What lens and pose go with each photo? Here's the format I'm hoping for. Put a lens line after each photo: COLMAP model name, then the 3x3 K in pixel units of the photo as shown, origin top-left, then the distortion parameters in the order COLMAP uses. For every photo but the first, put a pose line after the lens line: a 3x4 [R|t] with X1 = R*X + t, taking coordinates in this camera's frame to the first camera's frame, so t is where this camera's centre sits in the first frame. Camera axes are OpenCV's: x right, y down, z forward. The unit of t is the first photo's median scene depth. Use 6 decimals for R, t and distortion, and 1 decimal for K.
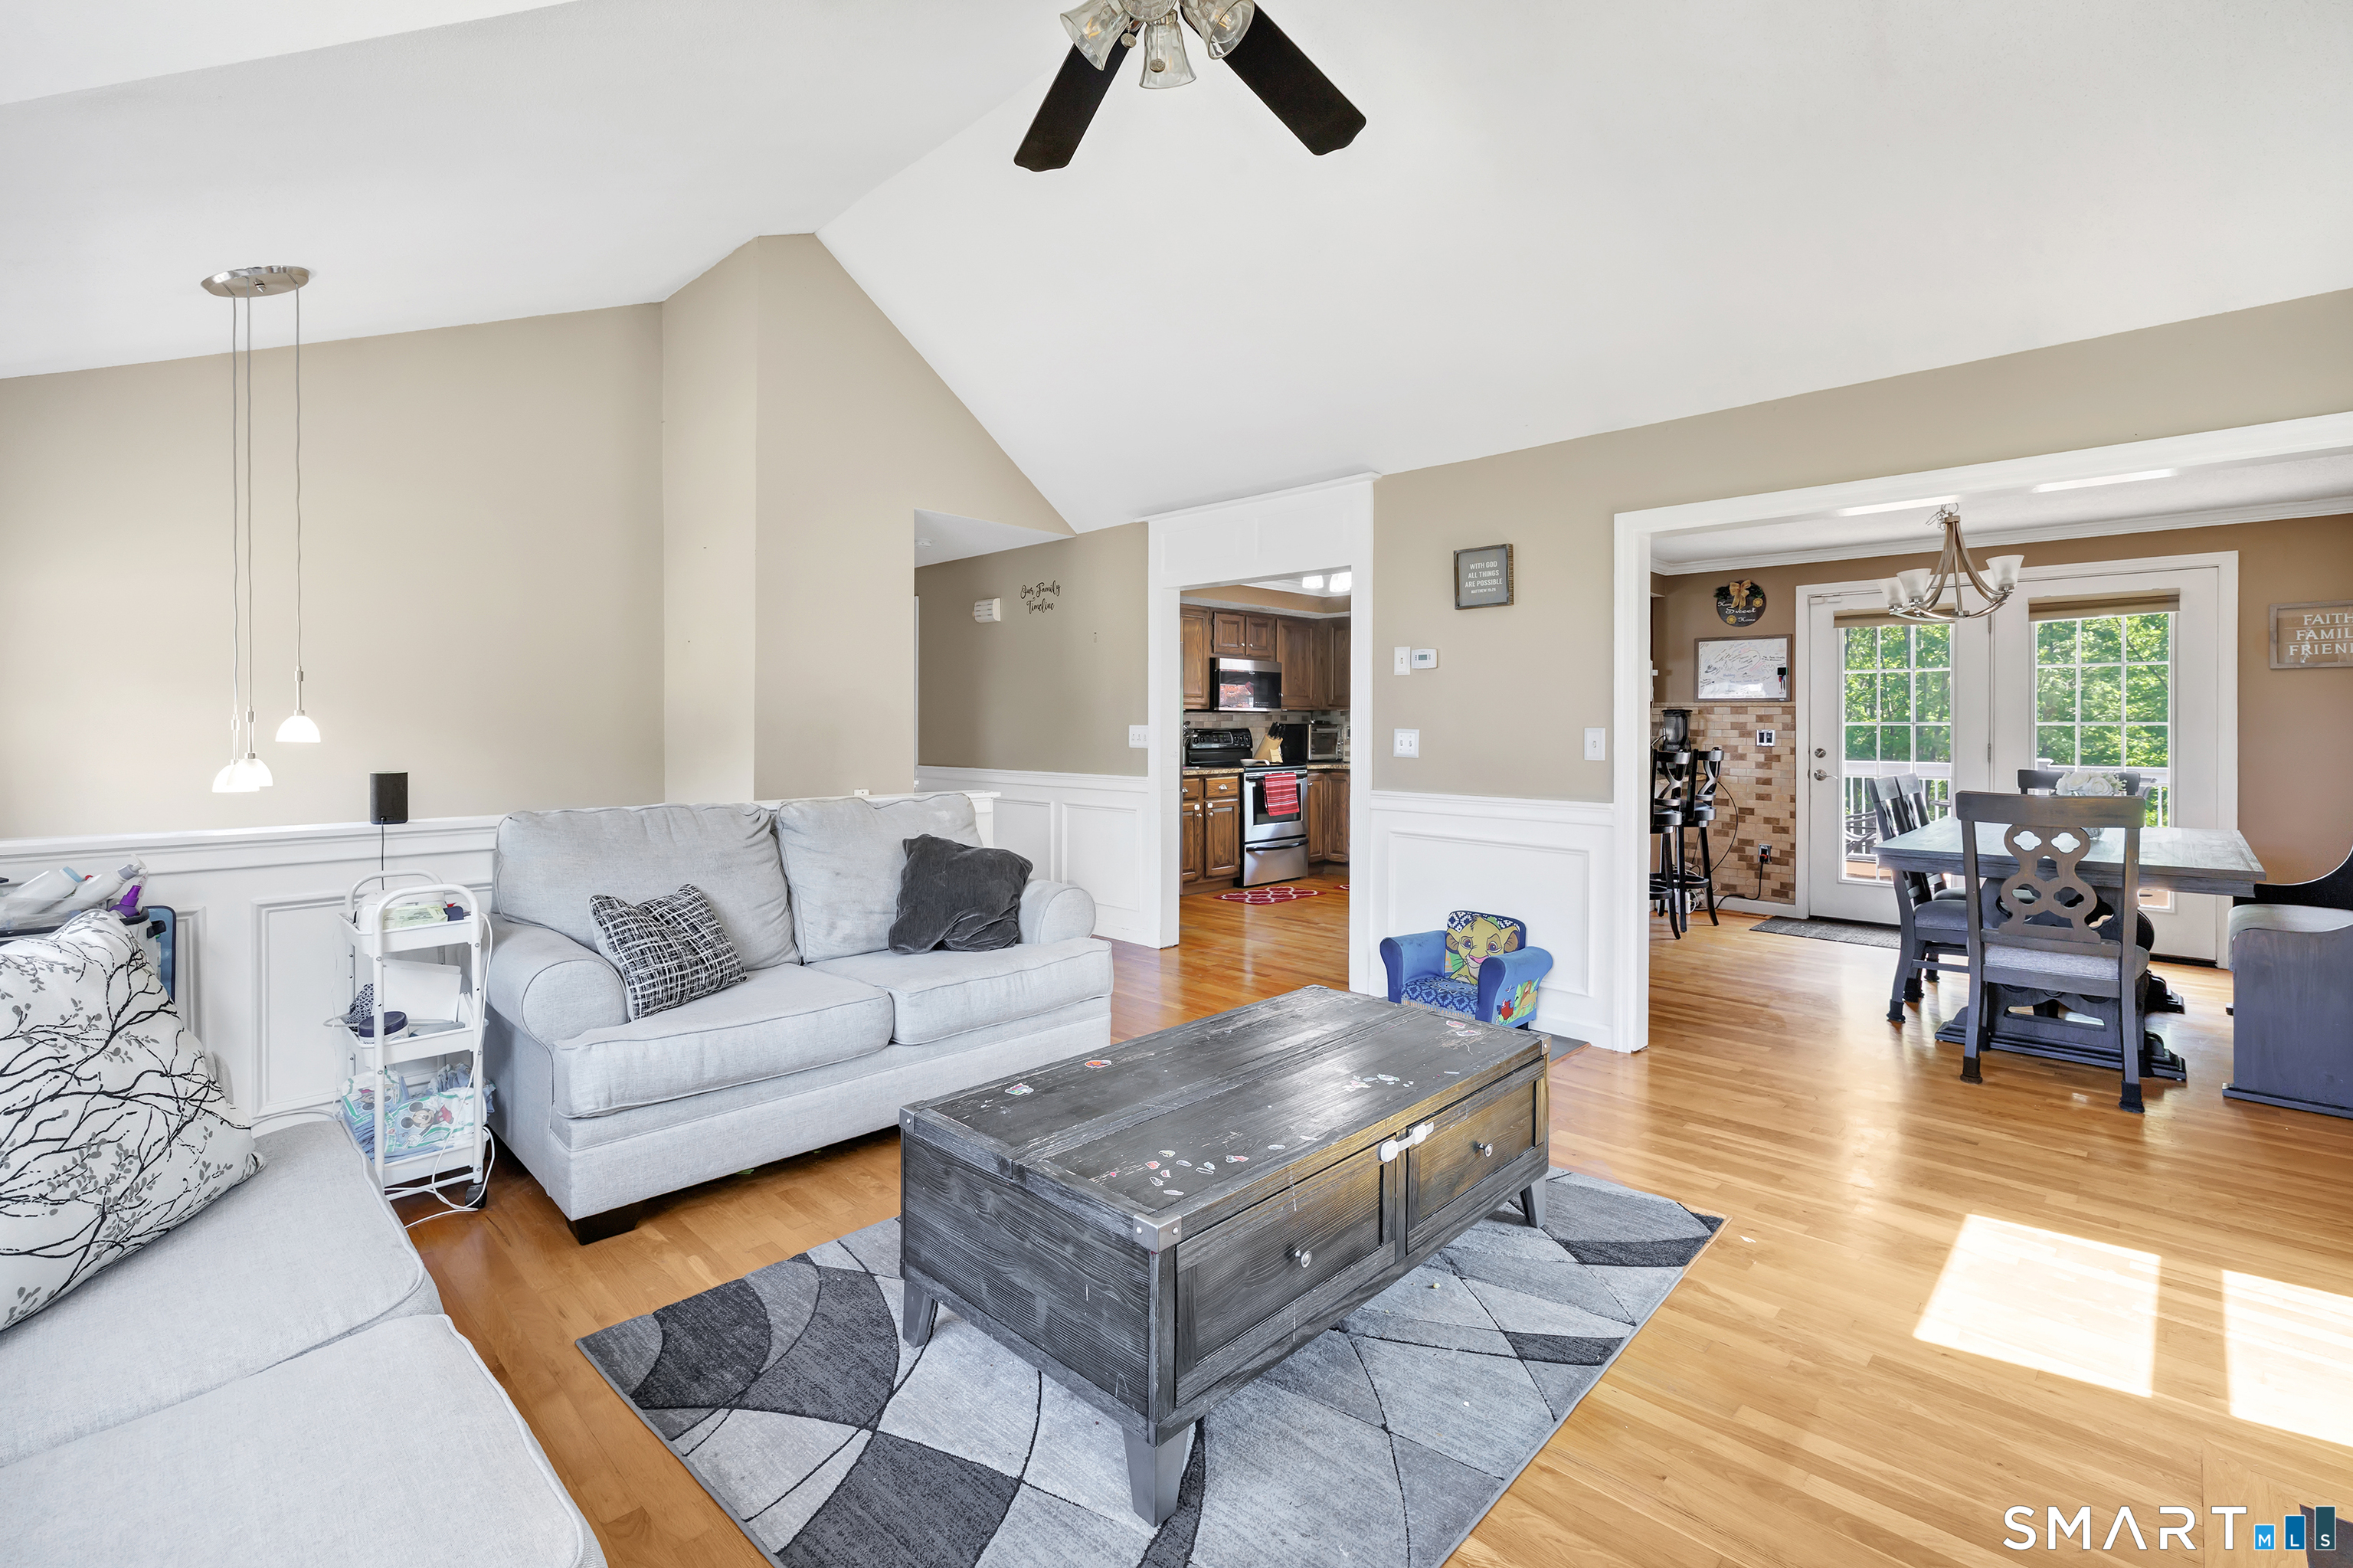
lens RADIAL K [[1097.7, 0, 1155.3], [0, 1097.7, 738.1], [0, 0, 1]] dist [0.000260, 0.000081]
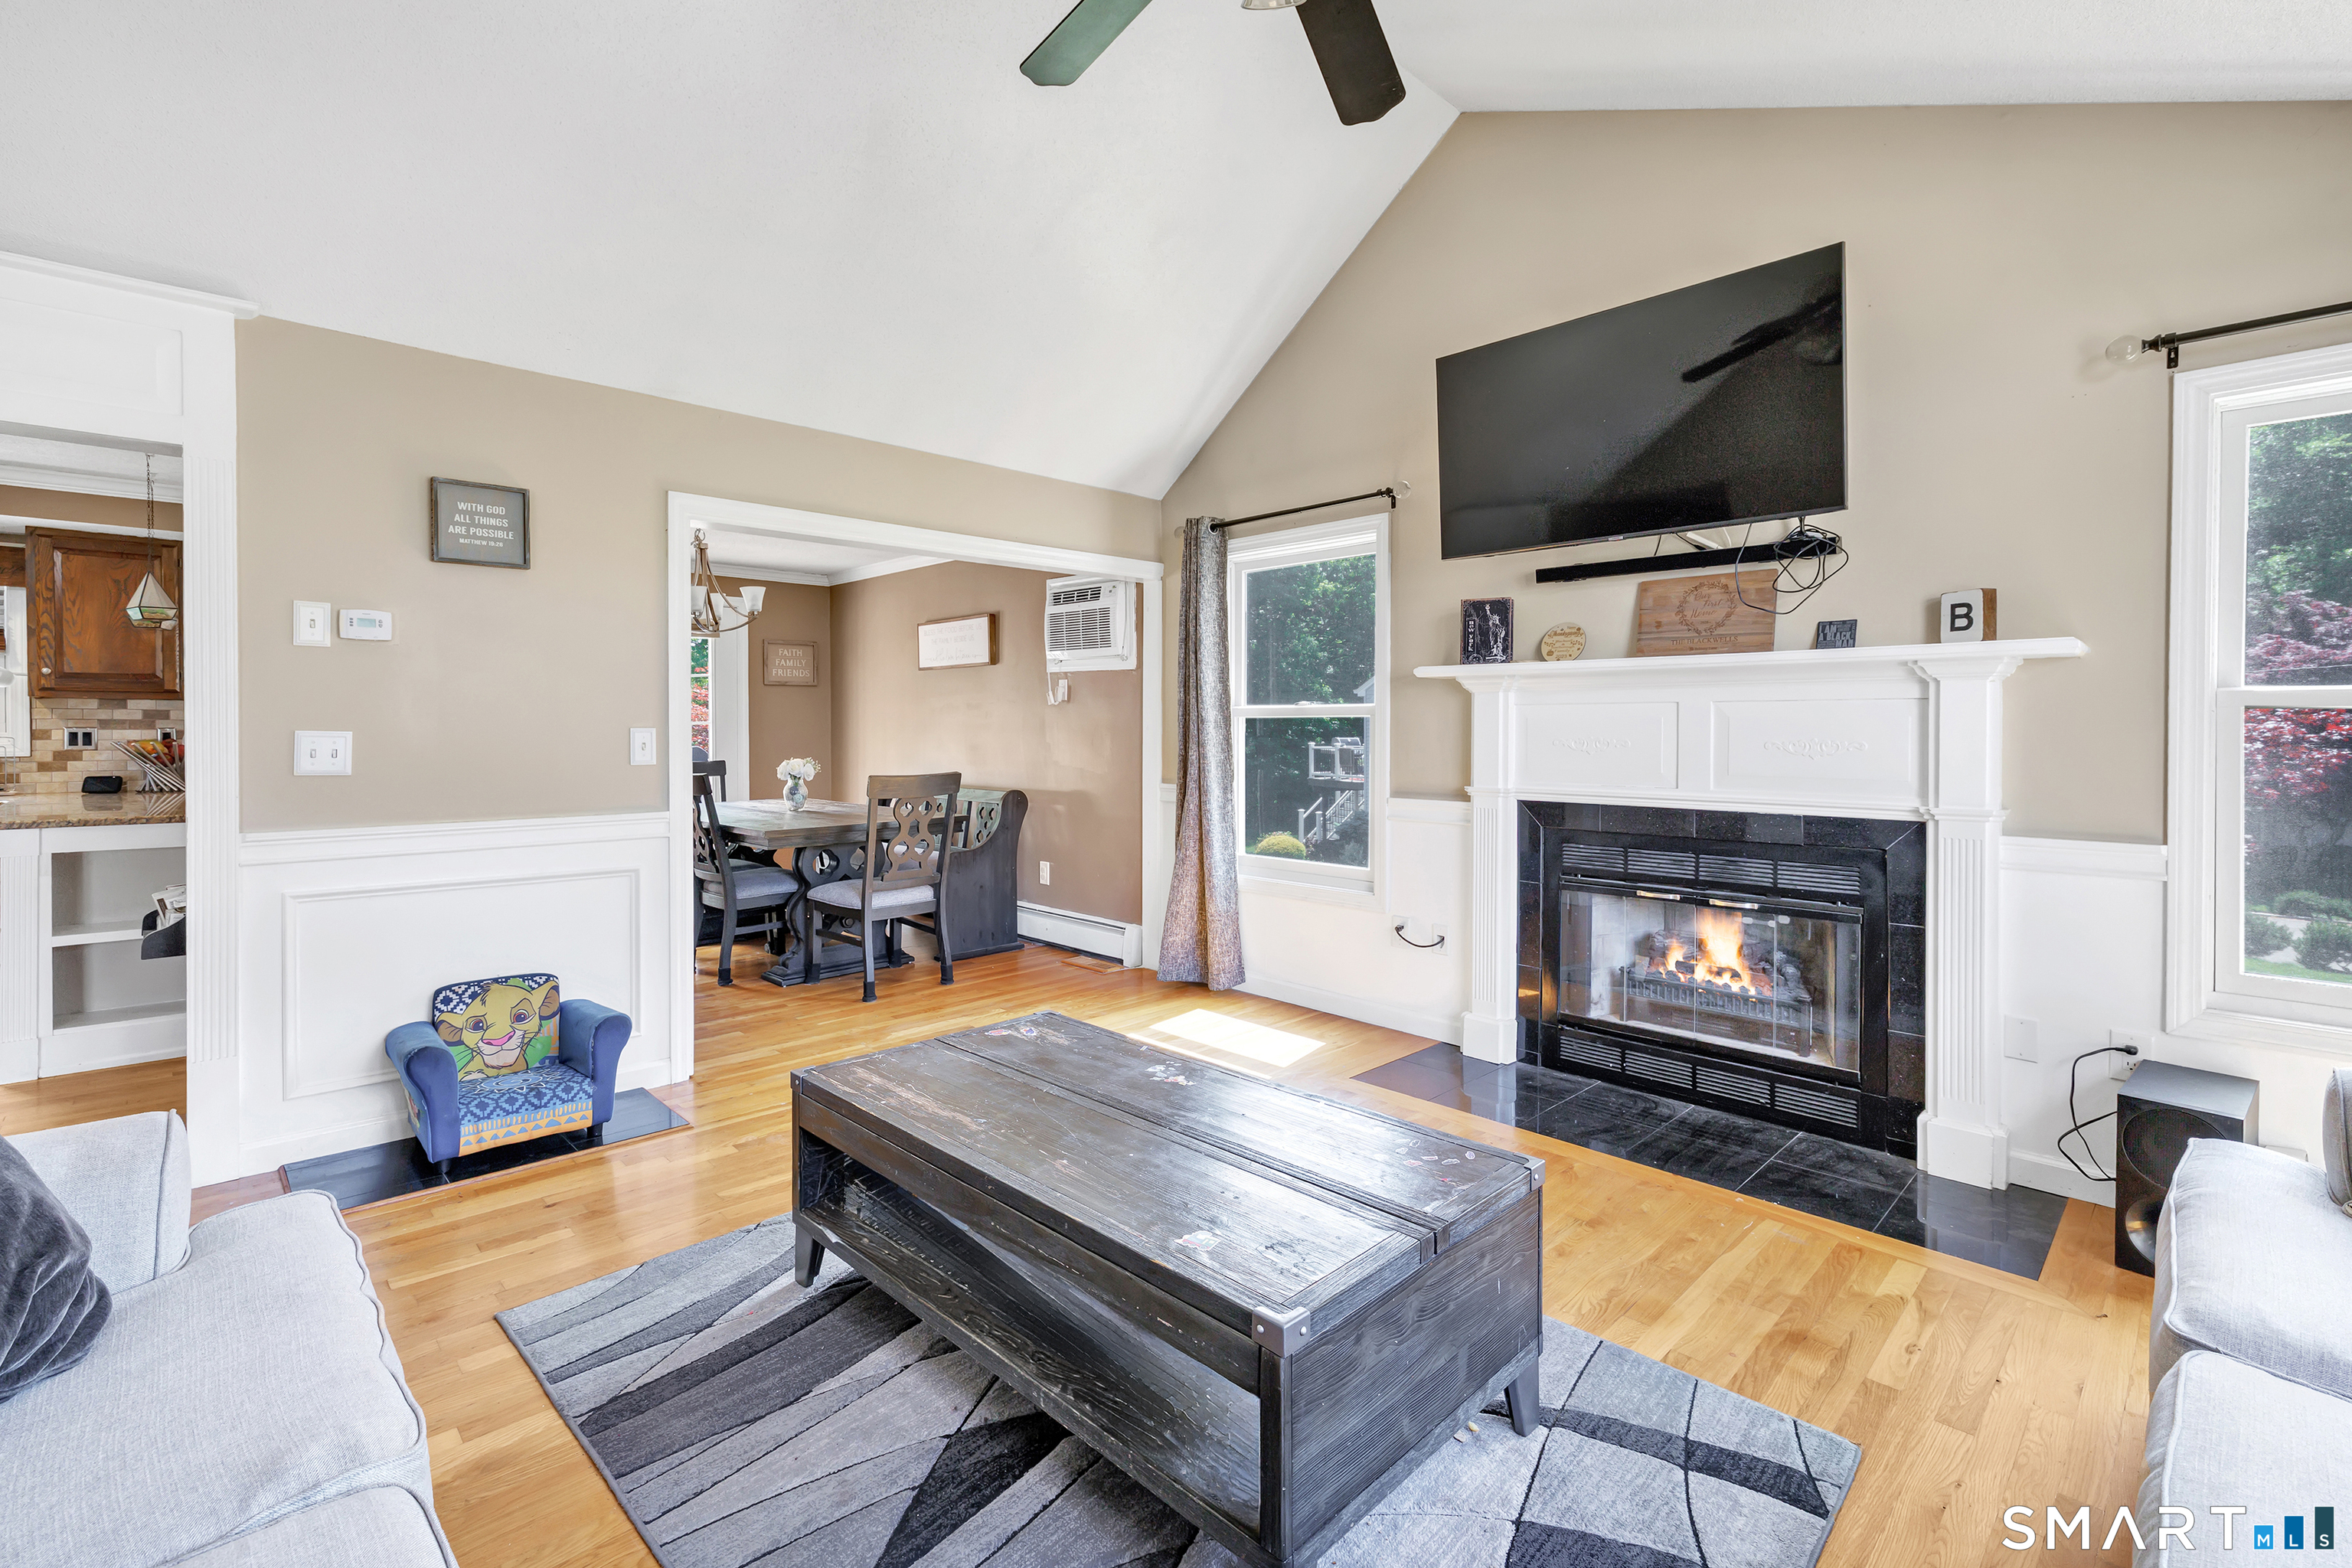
lens RADIAL K [[1097.2, 0, 1154.8], [0, 1097.2, 738.1], [0, 0, 1]] dist [0.000260, 0.000081]
pose [[-0.025924, -0.012126, 0.999590, -0.451683], [0.009725, 0.999876, 0.012381, -0.007627], [-0.999617, 0.010042, -0.025803, 0.568839]]
